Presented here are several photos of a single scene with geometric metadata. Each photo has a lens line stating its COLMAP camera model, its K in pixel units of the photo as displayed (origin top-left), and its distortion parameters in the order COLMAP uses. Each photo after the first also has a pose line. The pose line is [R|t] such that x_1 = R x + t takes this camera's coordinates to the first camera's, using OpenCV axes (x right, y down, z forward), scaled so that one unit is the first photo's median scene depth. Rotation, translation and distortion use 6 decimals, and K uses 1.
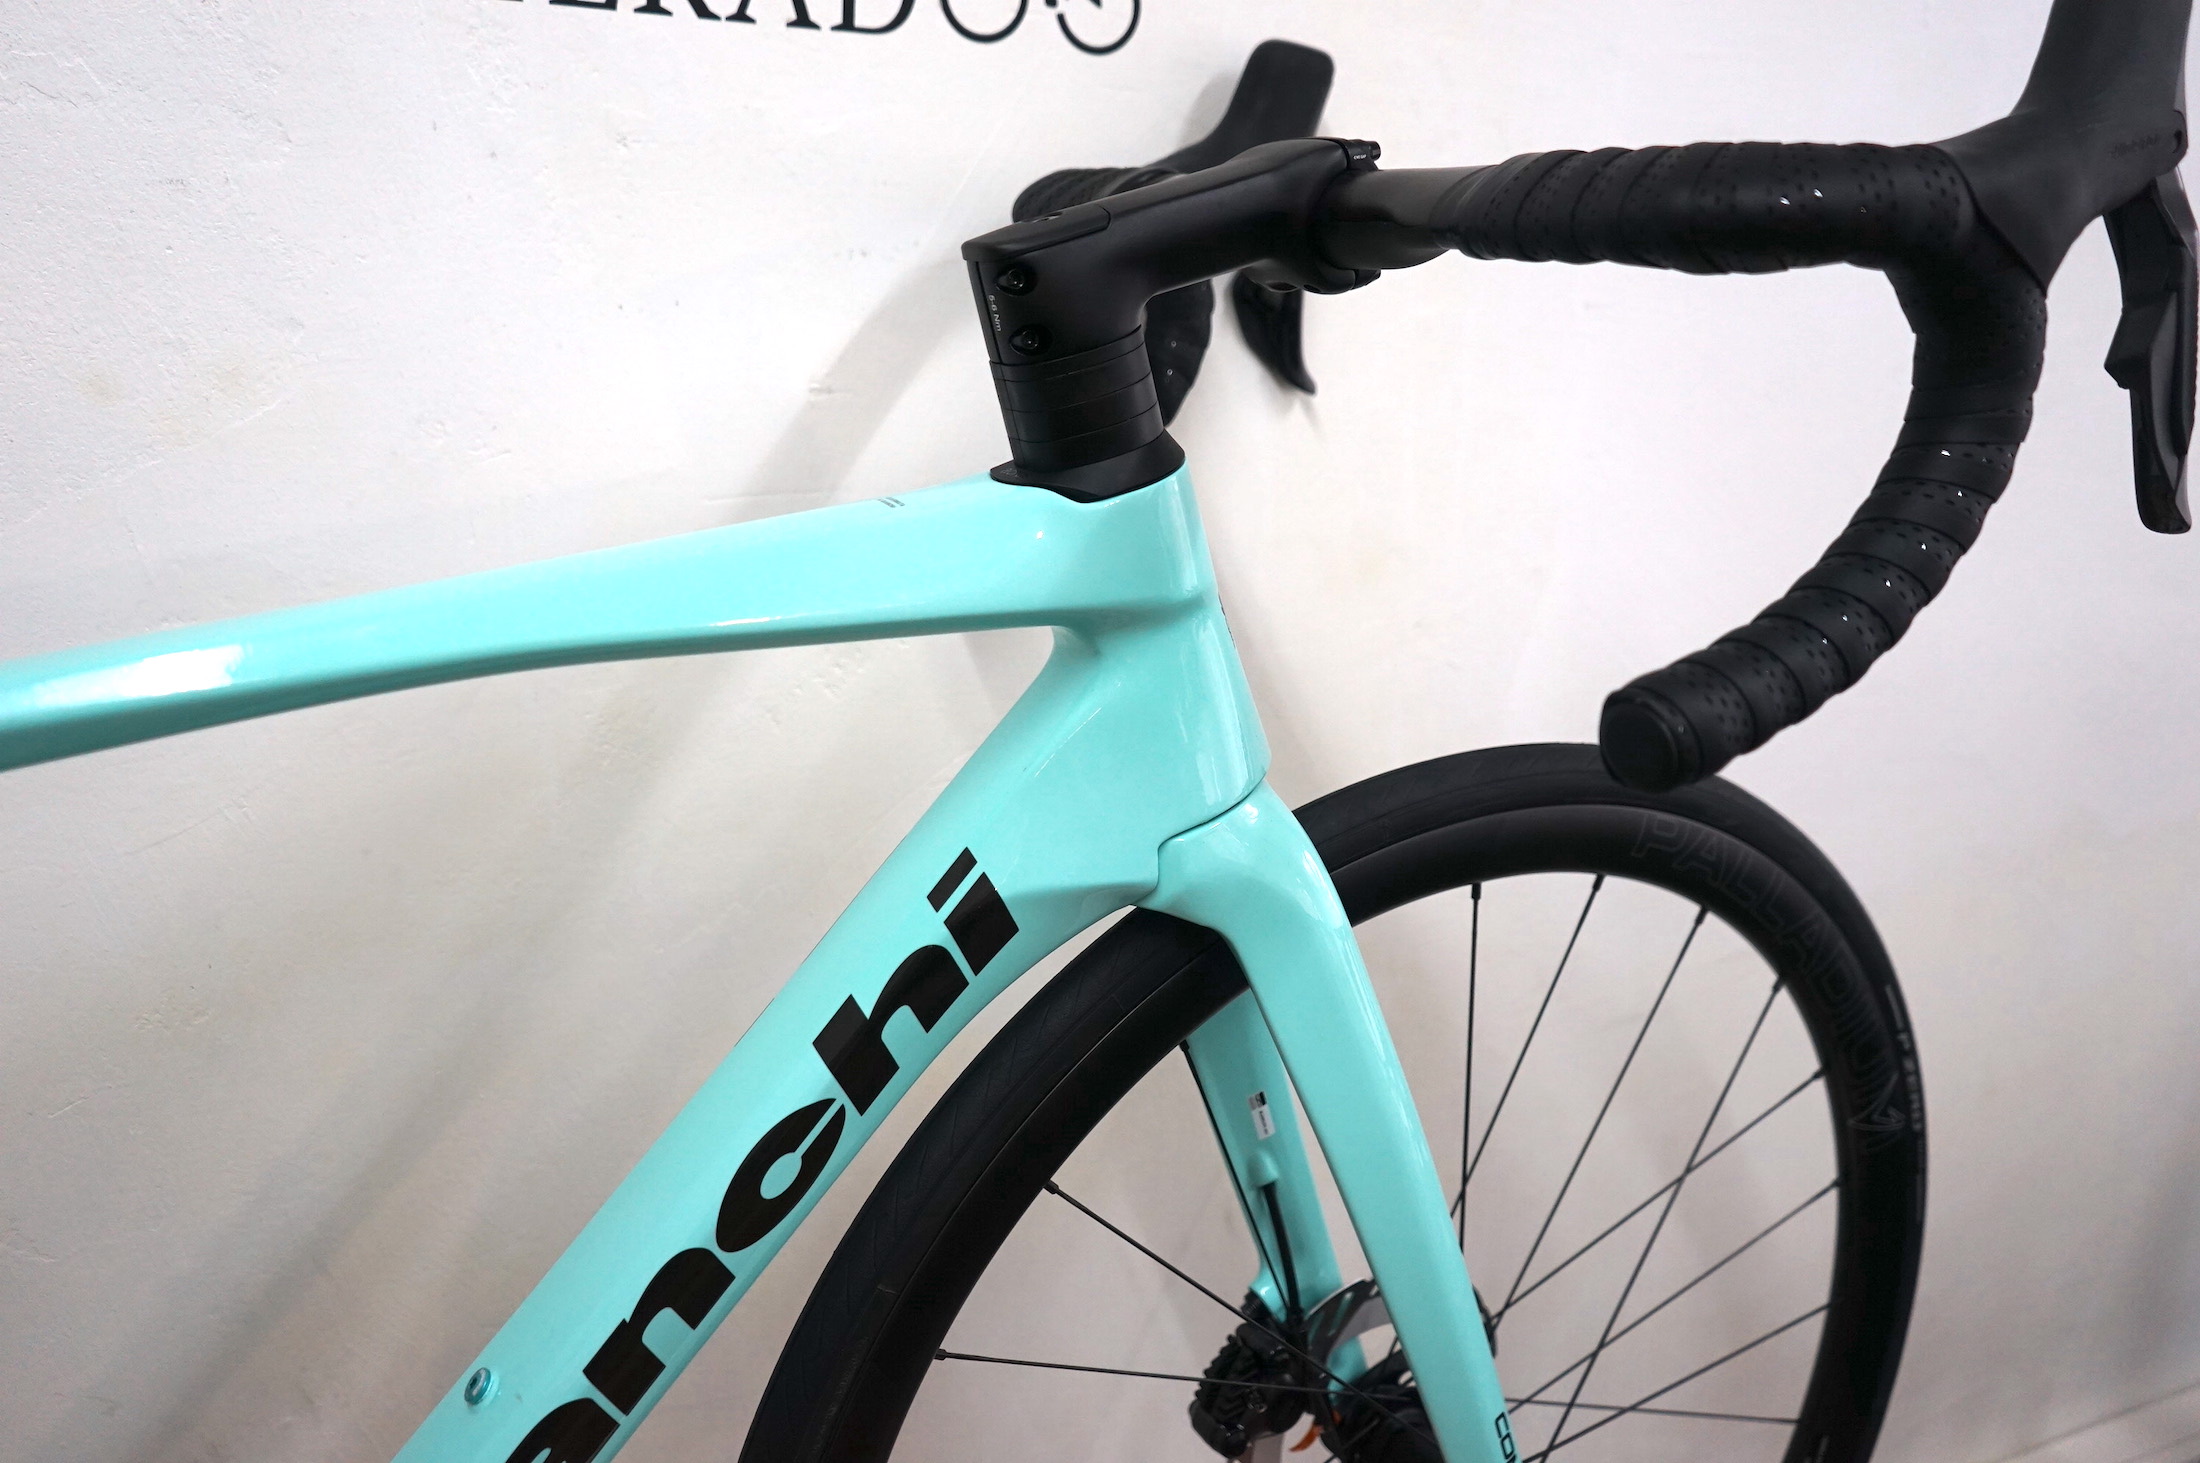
lens RADIAL K [[1768.1, 0, 1095.2], [0, 1768.1, 732.9], [0, 0, 1]] dist [-0.015141, 0.024212]
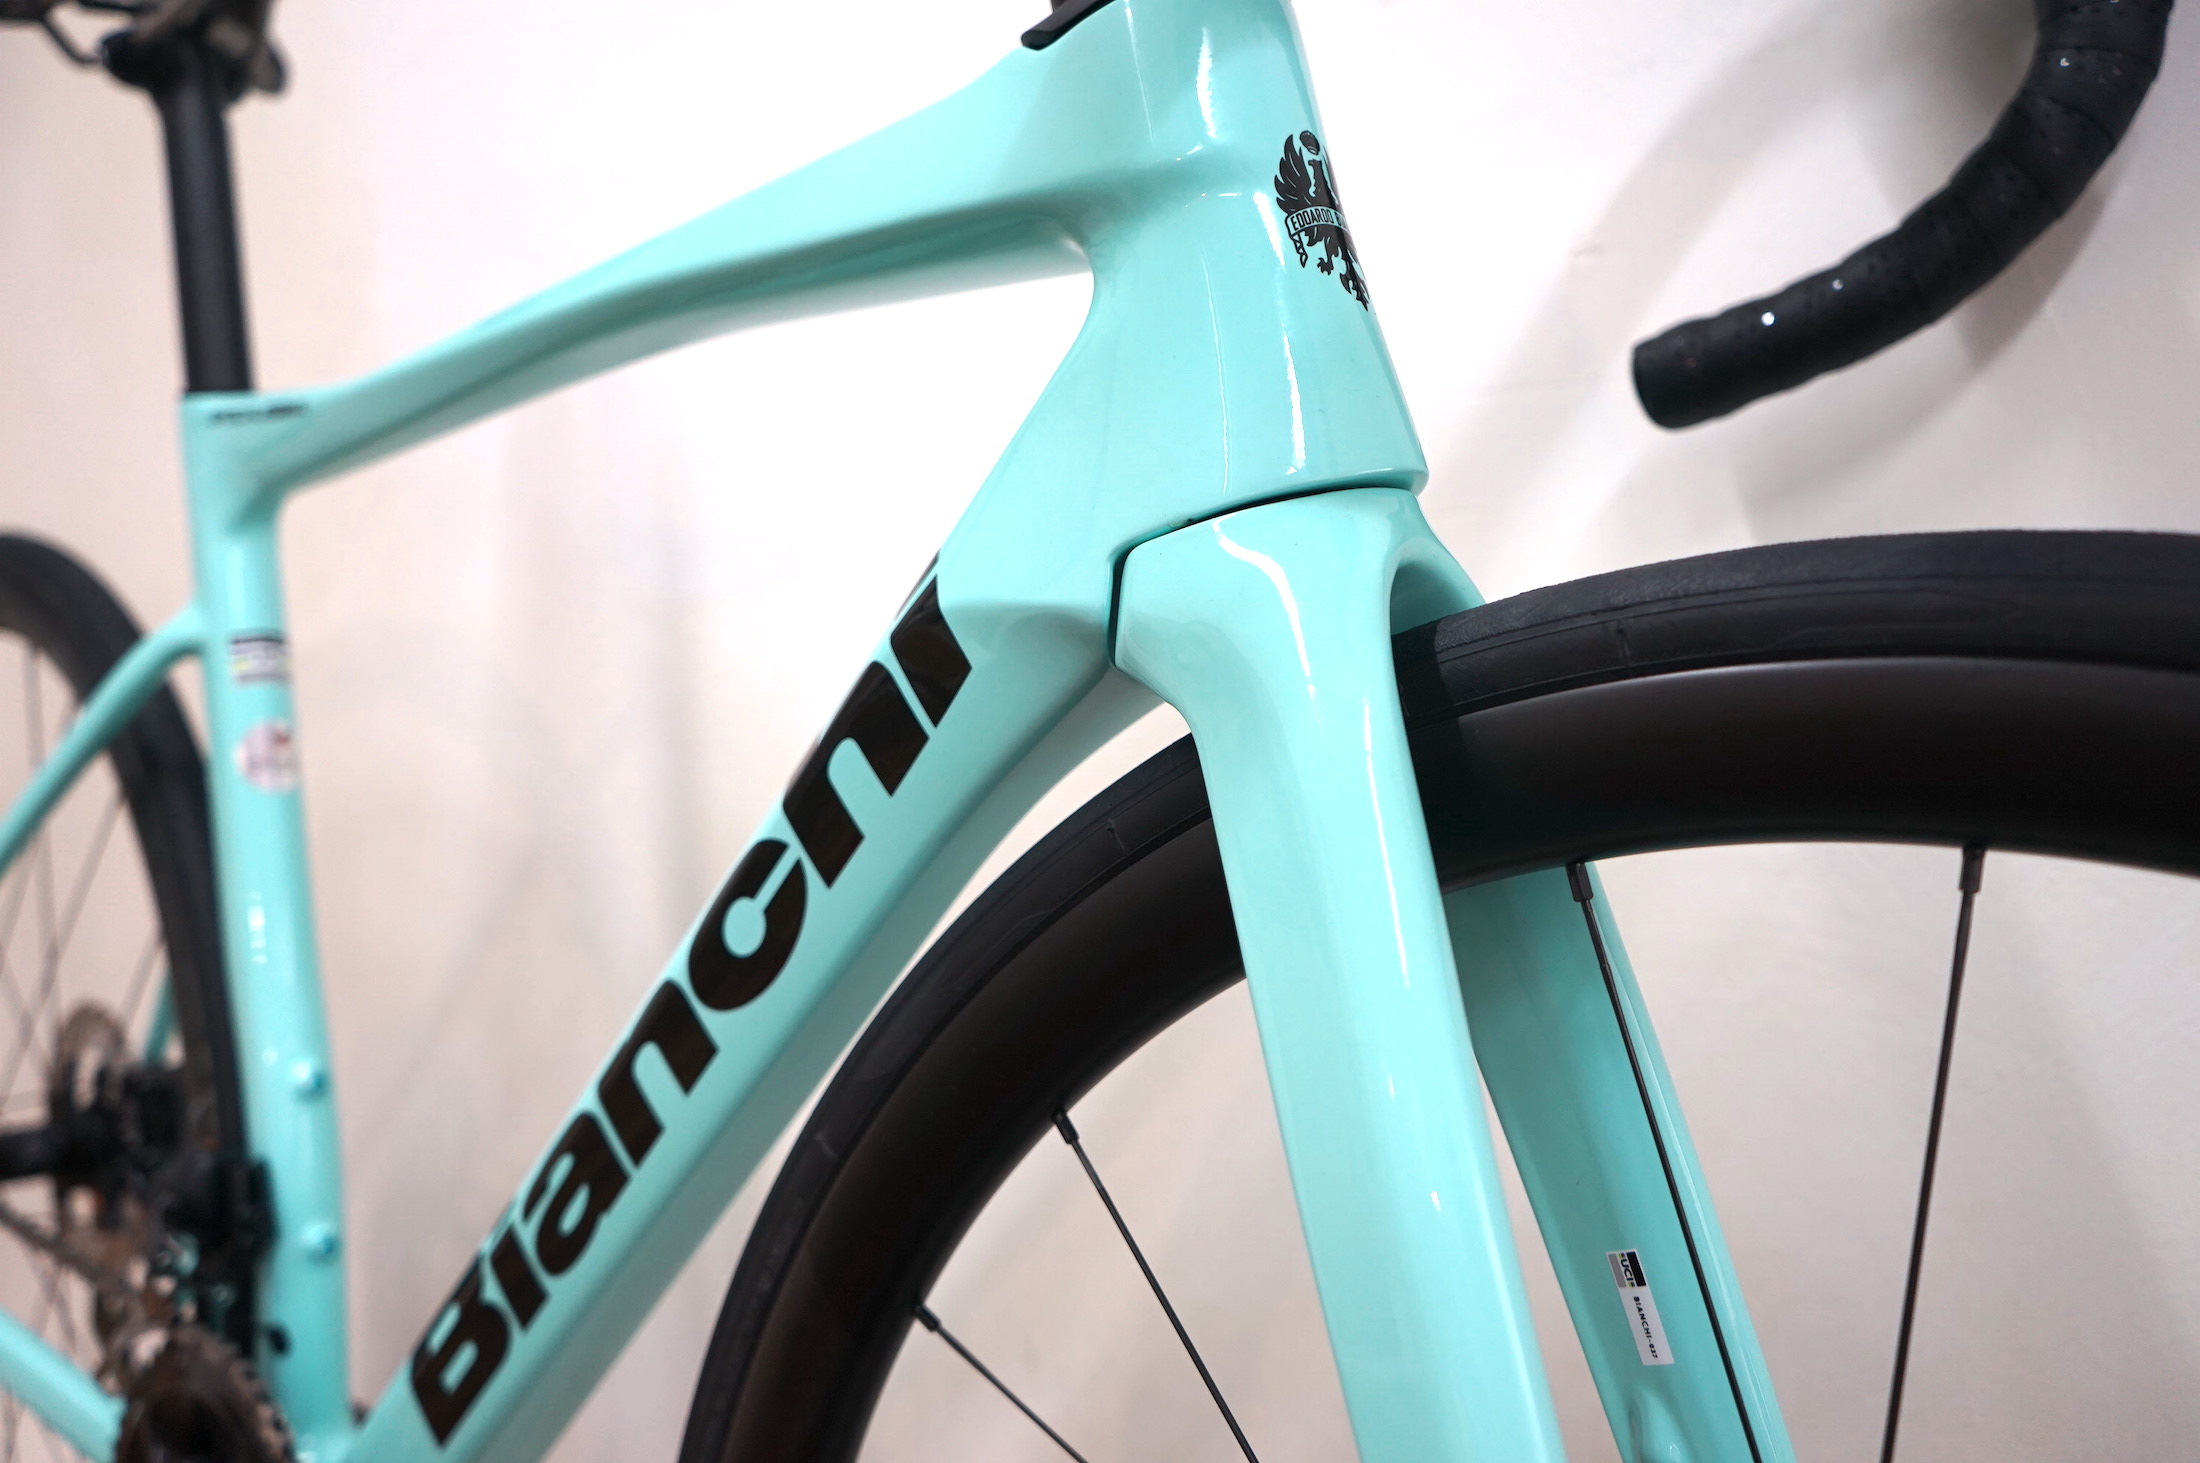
lens RADIAL K [[1795.0, 0, 1110.1], [0, 1795.0, 746.4], [0, 0, 1]] dist [-0.008691, -0.011412]
pose [[0.388339, 0.024860, -0.921181, 0.644784], [-0.282444, 0.954735, -0.093304, 0.193041], [0.877165, 0.296416, 0.377783, 0.782721]]
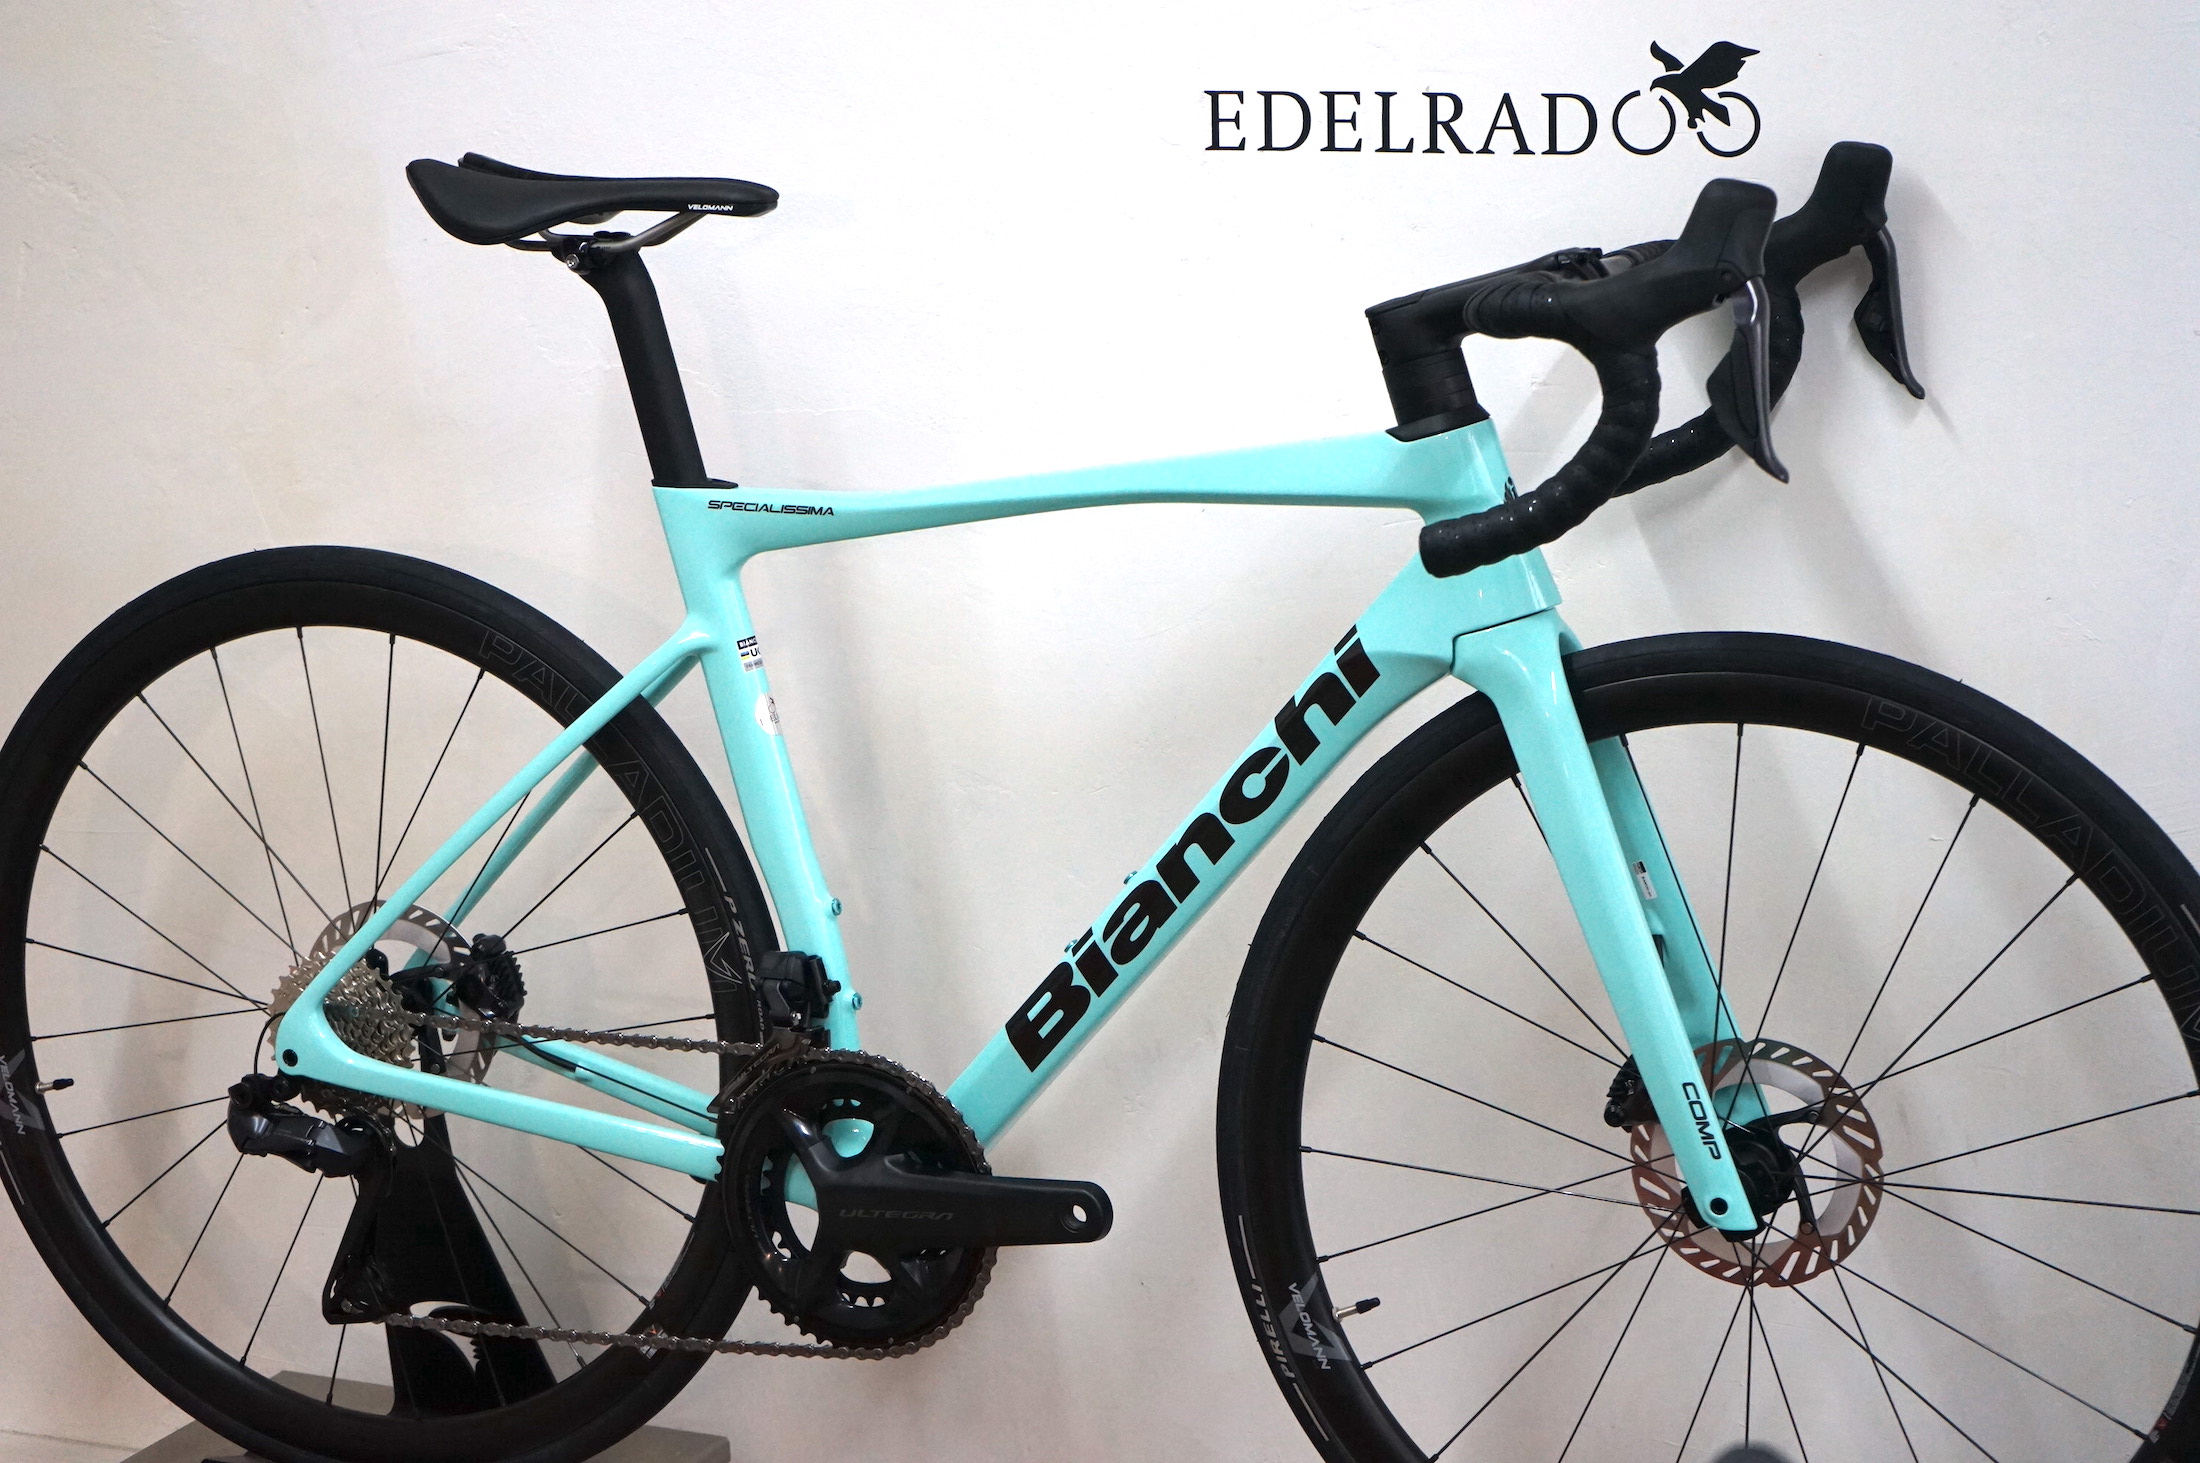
lens RADIAL K [[4470.3, 0, 1091.8], [0, 4470.3, 728.0], [0, 0, 1]] dist [-0.042787, 0.000000]
pose [[0.647735, 0.085801, -0.757019, 3.242382], [-0.171528, 0.984551, -0.035176, 0.376723], [0.742306, 0.152634, 0.652445, -2.206429]]
